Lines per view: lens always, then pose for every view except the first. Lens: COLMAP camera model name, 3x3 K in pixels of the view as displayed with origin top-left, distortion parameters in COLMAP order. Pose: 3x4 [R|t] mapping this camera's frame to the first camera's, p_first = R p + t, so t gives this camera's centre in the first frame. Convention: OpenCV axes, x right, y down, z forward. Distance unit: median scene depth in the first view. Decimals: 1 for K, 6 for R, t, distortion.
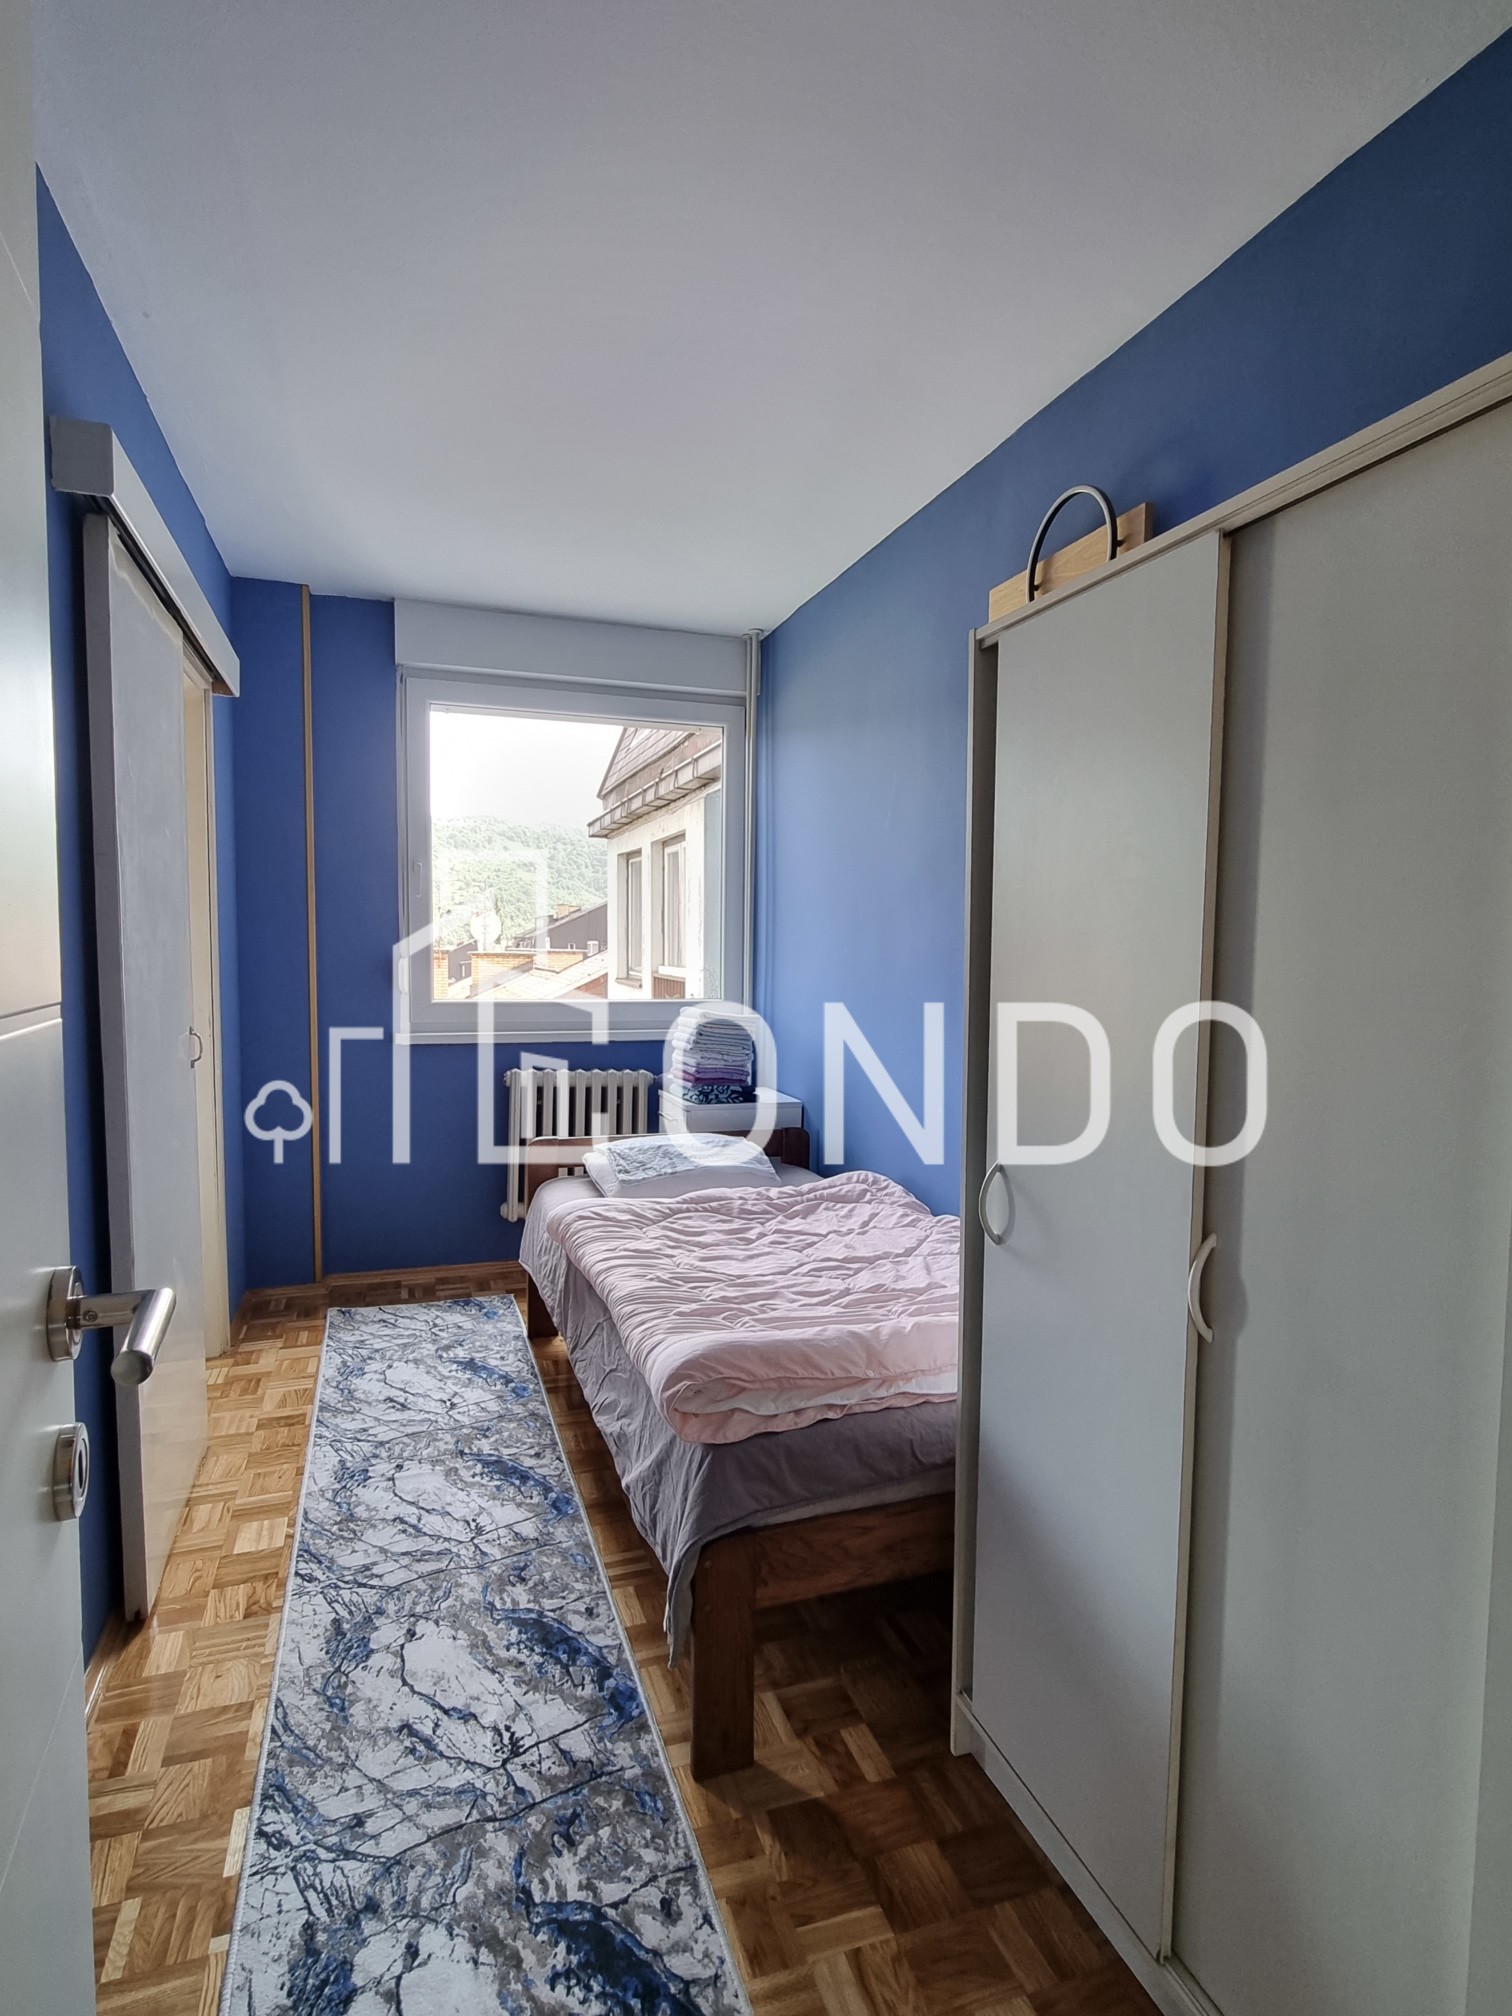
lens RADIAL K [[1062.2, 0, 756.0], [0, 1062.2, 1008.0], [0, 0, 1]] dist [0.004072, -0.003432]
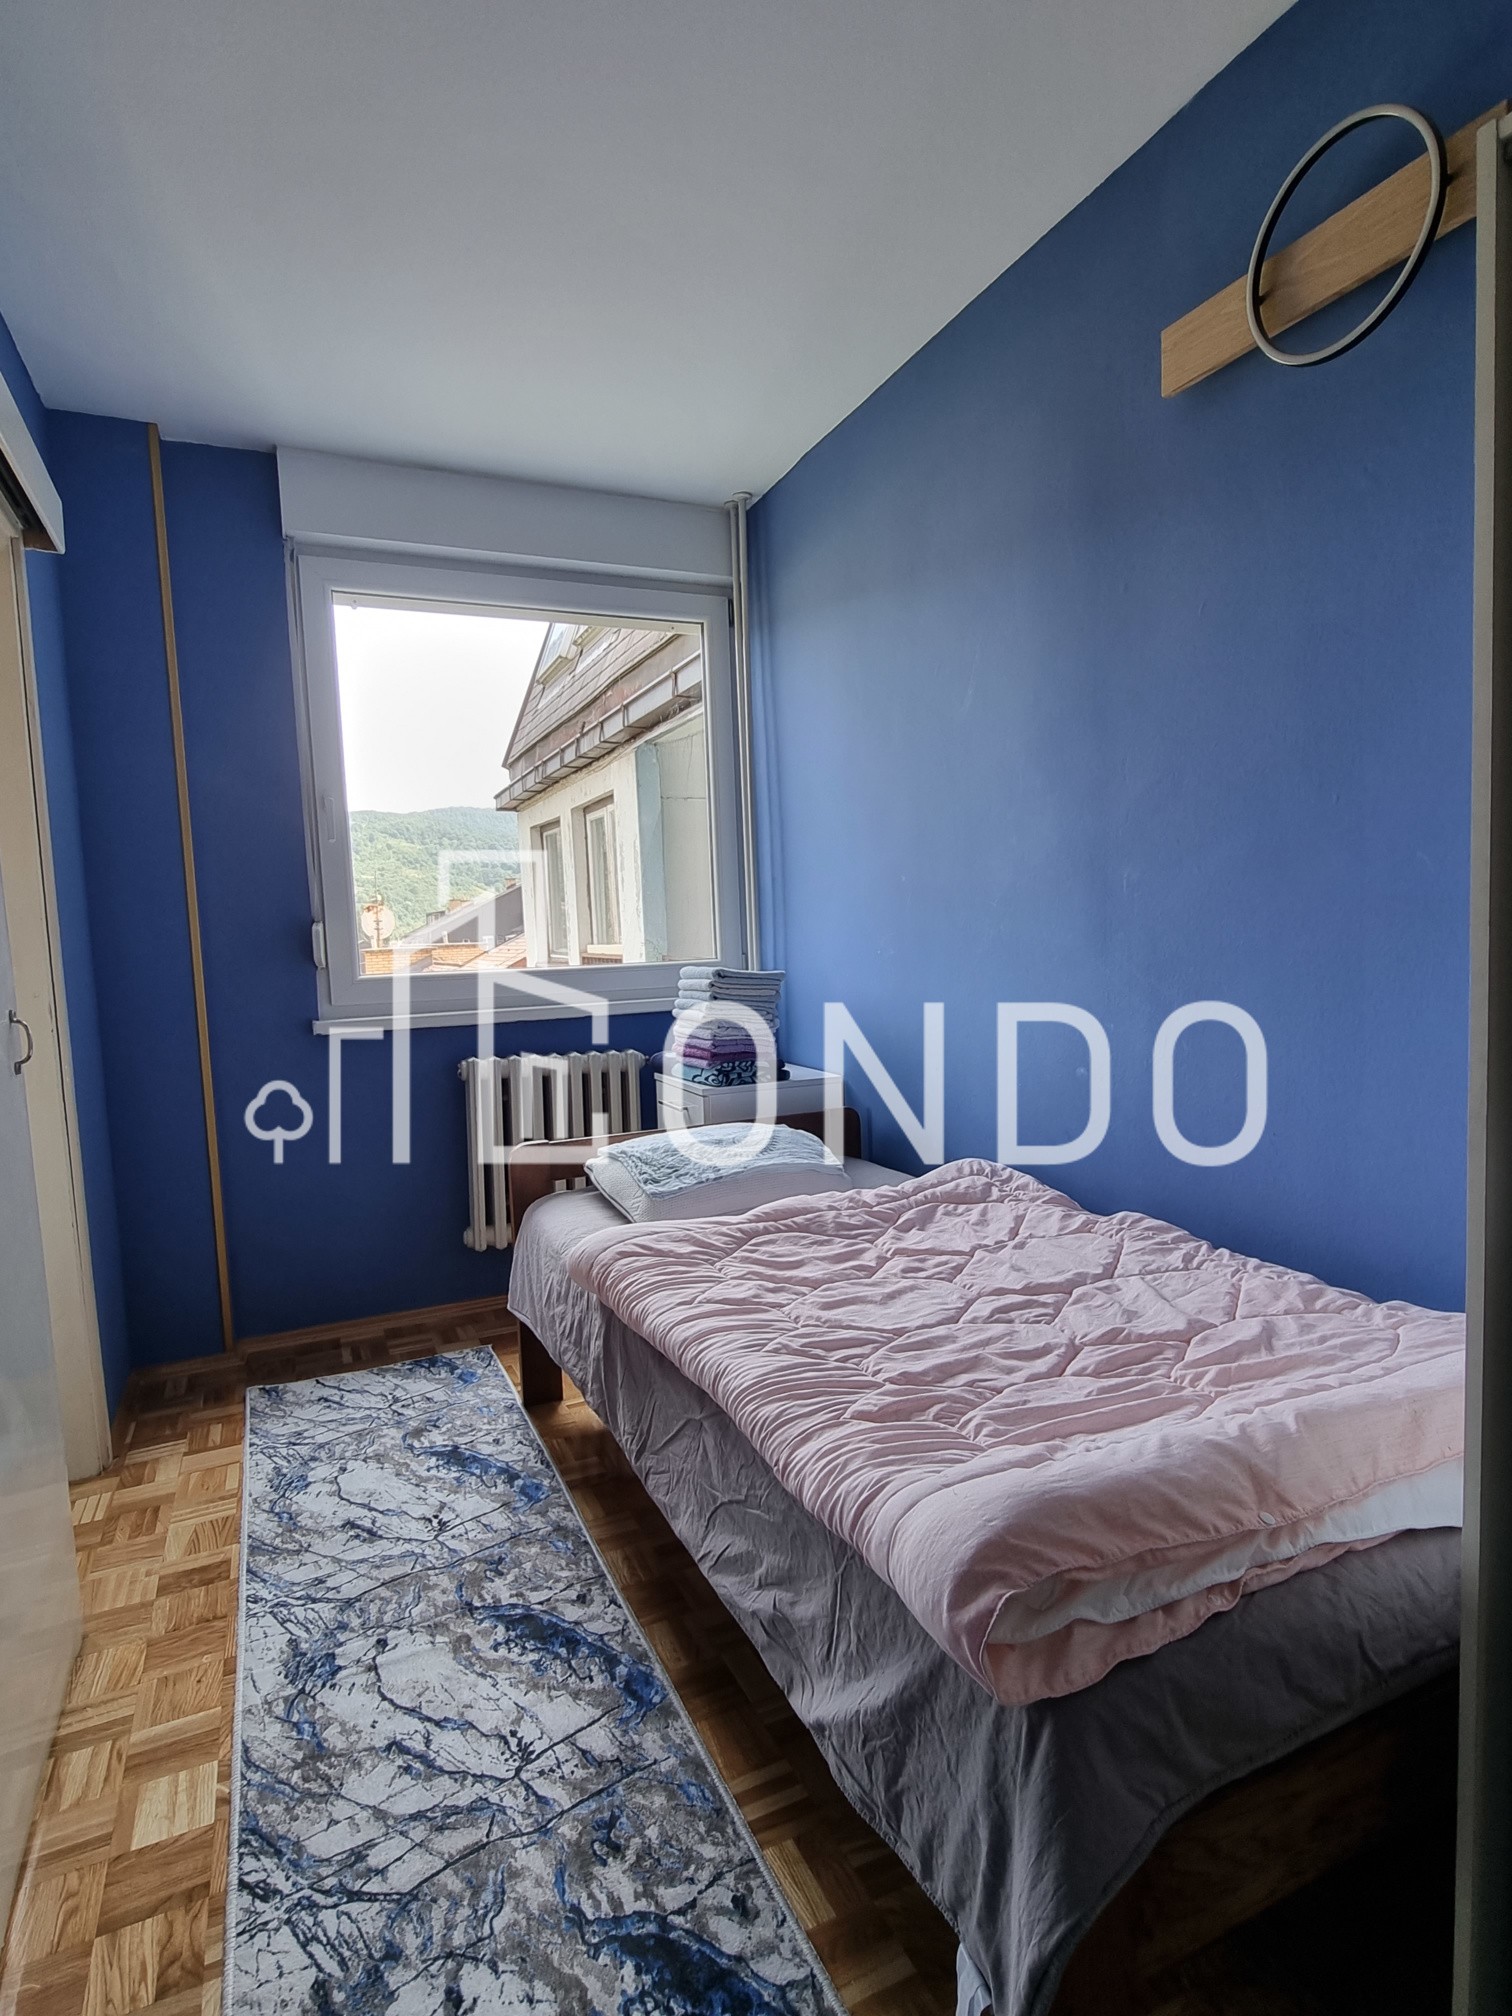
lens RADIAL K [[1062.2, 0, 756.0], [0, 1062.2, 1008.0], [0, 0, 1]] dist [0.004072, -0.003432]
pose [[0.994076, -0.056883, 0.092614, -0.131325], [0.055568, 0.998315, 0.016717, 0.028050], [-0.093409, -0.011471, 0.995562, 0.292822]]
